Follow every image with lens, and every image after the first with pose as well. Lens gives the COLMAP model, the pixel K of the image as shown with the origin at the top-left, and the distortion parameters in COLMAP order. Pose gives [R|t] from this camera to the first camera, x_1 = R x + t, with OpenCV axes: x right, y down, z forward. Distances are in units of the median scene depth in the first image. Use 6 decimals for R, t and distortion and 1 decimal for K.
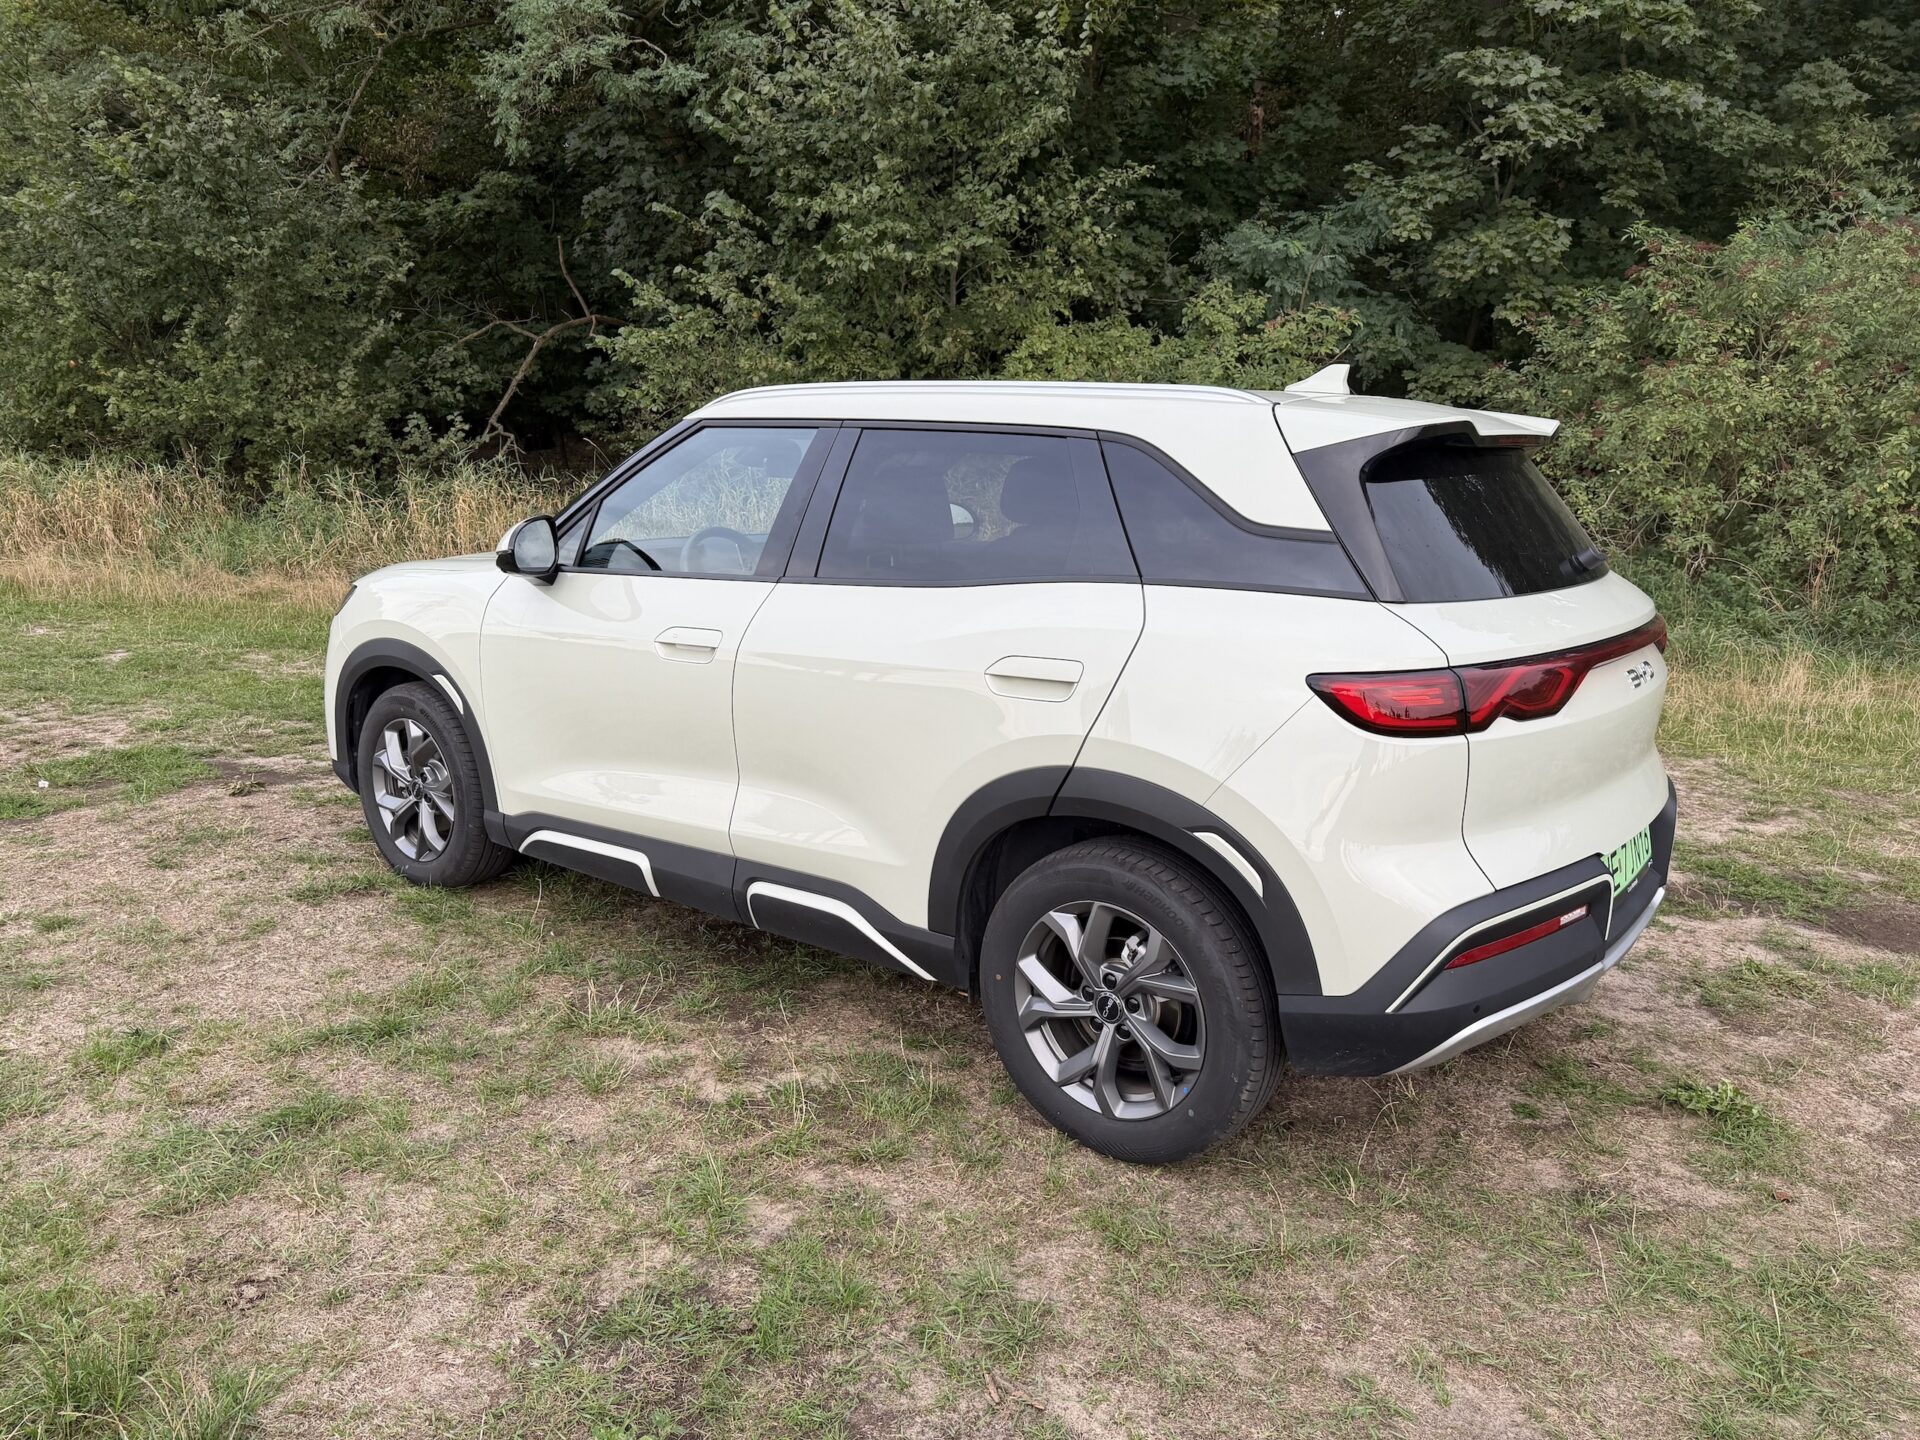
lens RADIAL K [[1363.5, 0, 953.7], [0, 1363.5, 707.3], [0, 0, 1]] dist [0.063055, -0.070378]
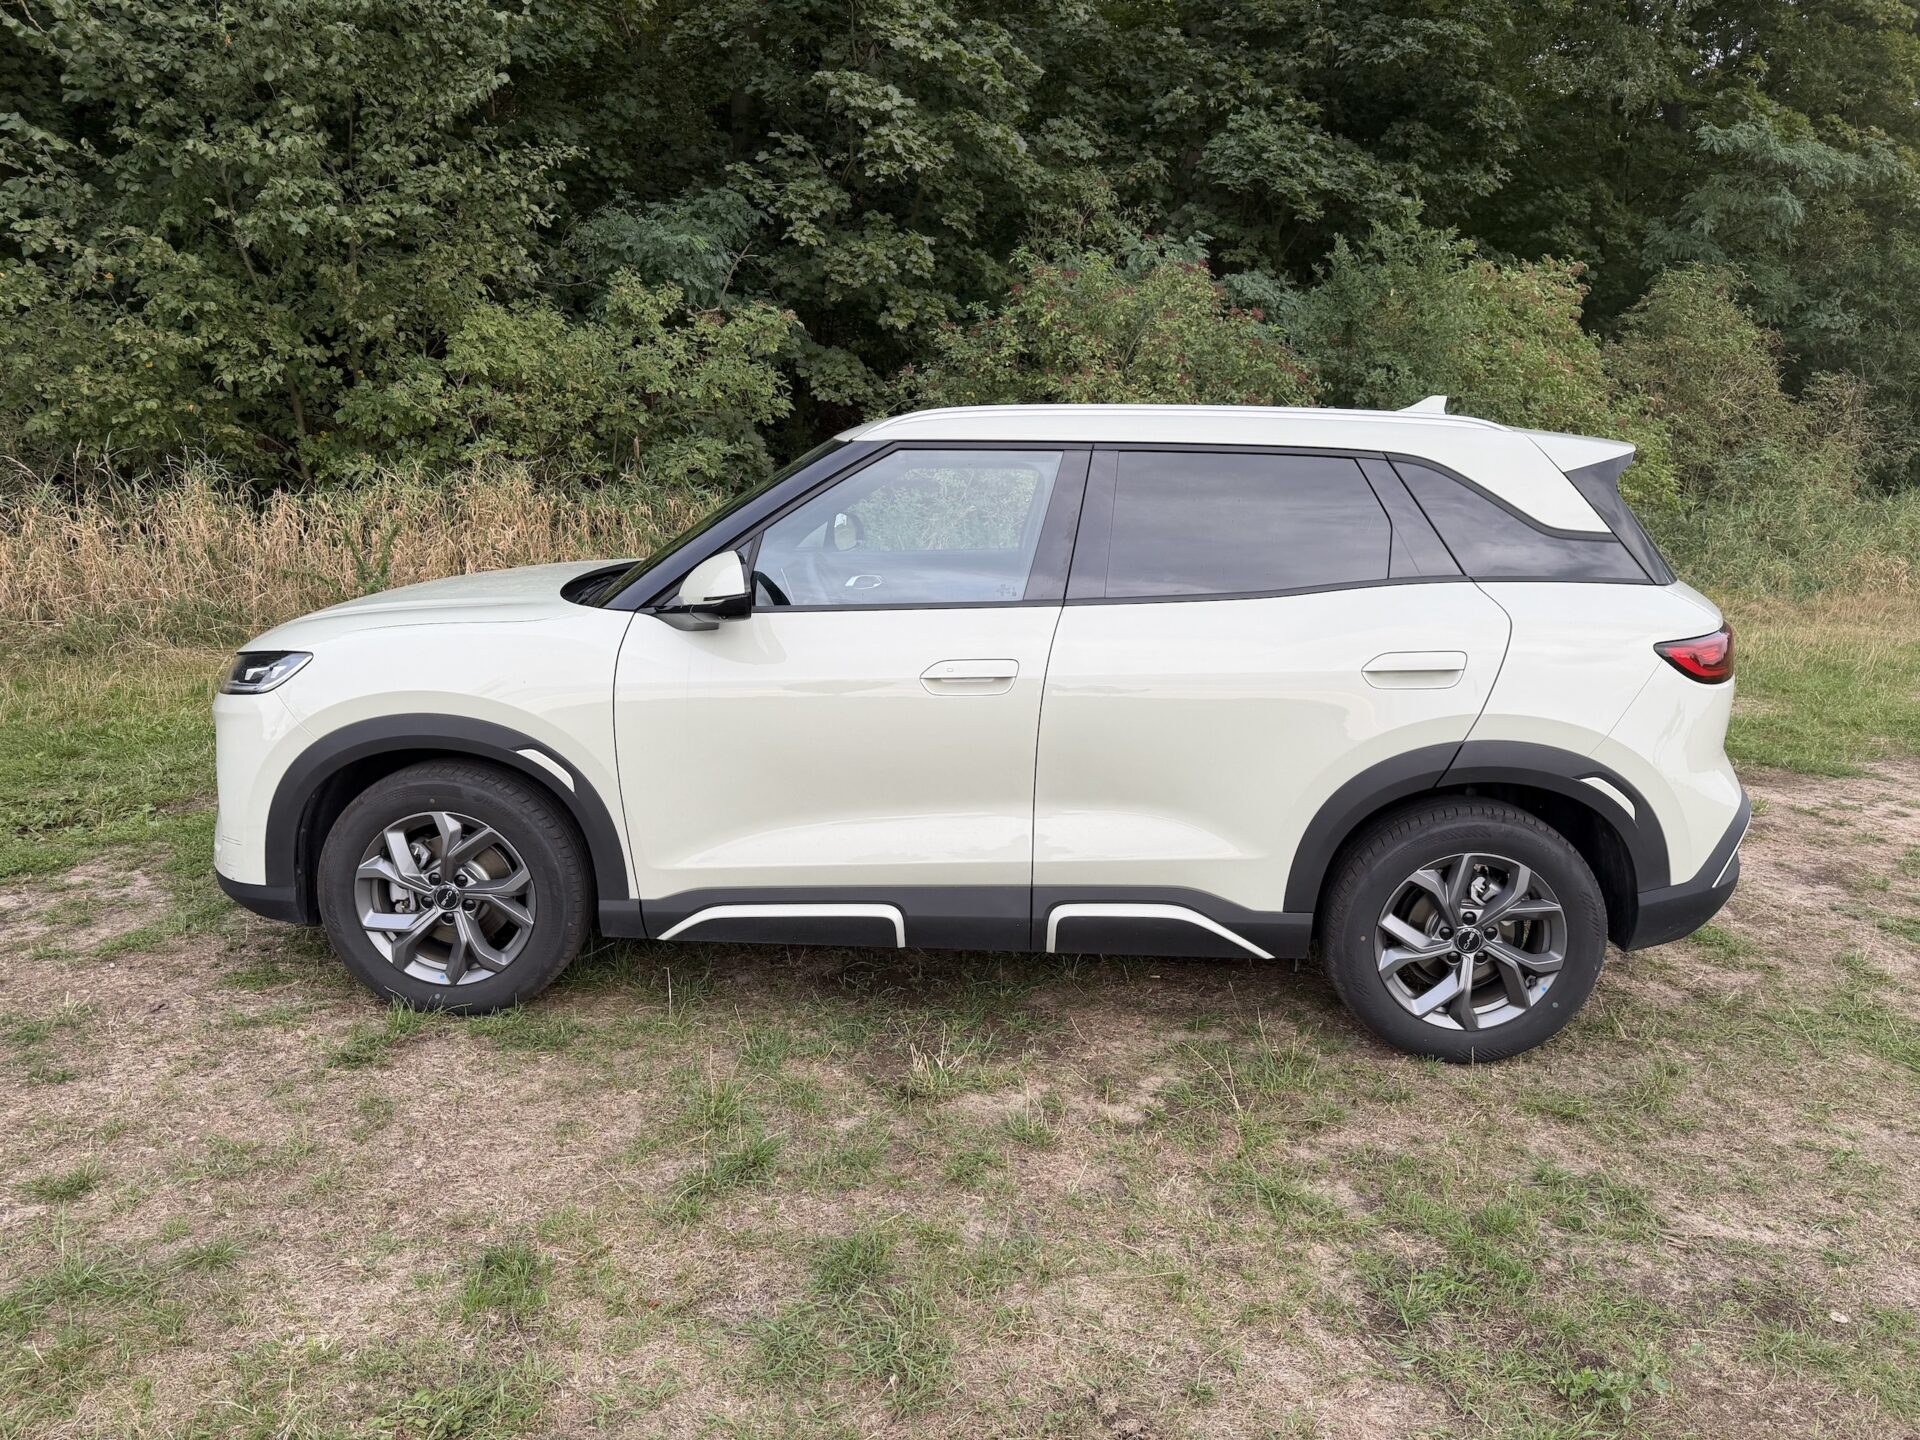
lens RADIAL K [[1428.4, 0, 943.0], [0, 1428.4, 722.7], [0, 0, 1]] dist [-0.011871, -0.005811]
pose [[0.818976, -0.113999, 0.562390, -0.730352], [0.106234, 0.993247, 0.046633, -0.058361], [-0.563908, 0.021553, 0.825556, 0.179777]]
